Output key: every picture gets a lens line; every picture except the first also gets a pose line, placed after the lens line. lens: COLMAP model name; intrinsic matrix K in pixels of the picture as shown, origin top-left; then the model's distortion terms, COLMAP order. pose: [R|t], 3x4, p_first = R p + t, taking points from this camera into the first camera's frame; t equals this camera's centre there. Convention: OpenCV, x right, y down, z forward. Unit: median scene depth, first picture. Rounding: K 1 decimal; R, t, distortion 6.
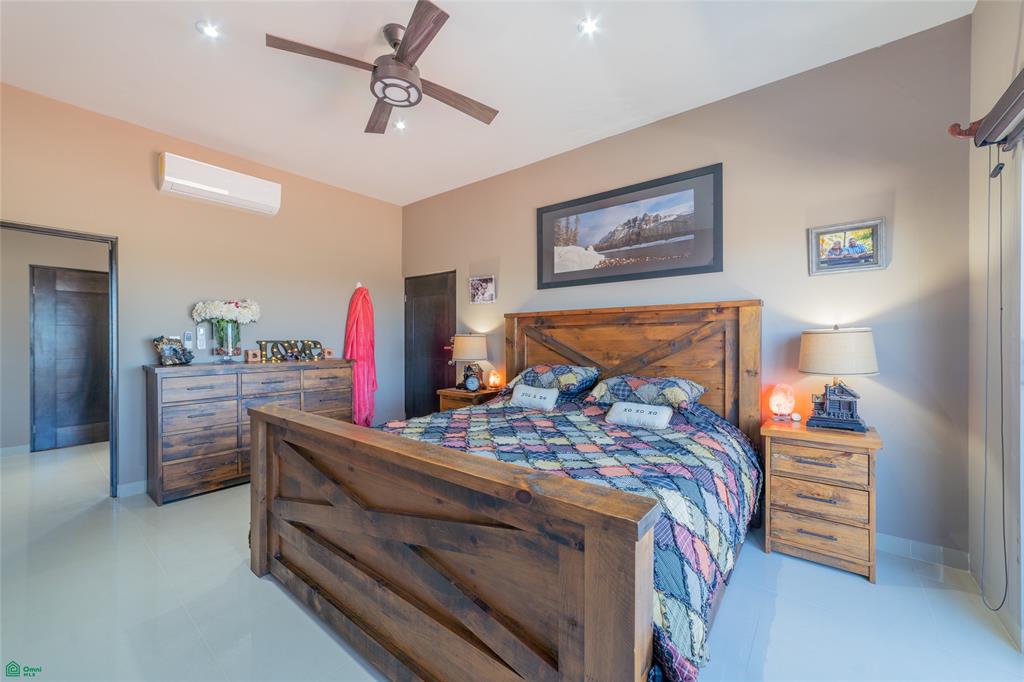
lens RADIAL K [[401.0, 0, 511.1], [0, 401.0, 340.6], [0, 0, 1]] dist [0.002462, 0.000272]
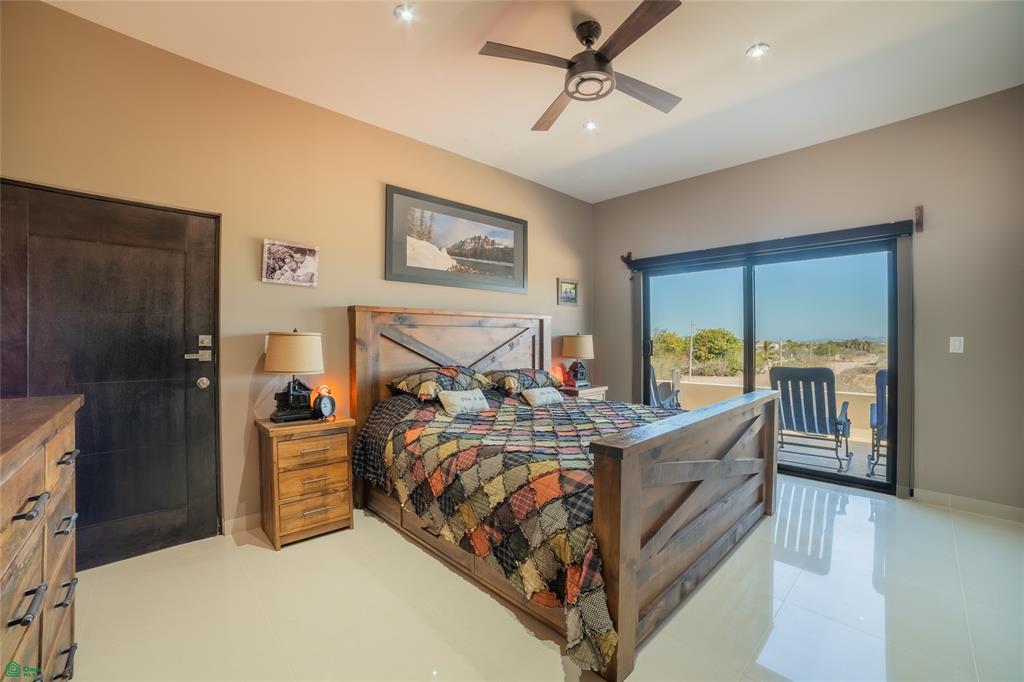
lens RADIAL K [[414.1, 0, 508.9], [0, 414.1, 342.3], [0, 0, 1]] dist [-0.016247, 0.003731]
pose [[0.178260, -0.000826, 0.983983, -0.792547], [0.005367, 0.999986, -0.000133, 0.003066], [-0.983969, 0.005305, 0.178262, 0.646606]]
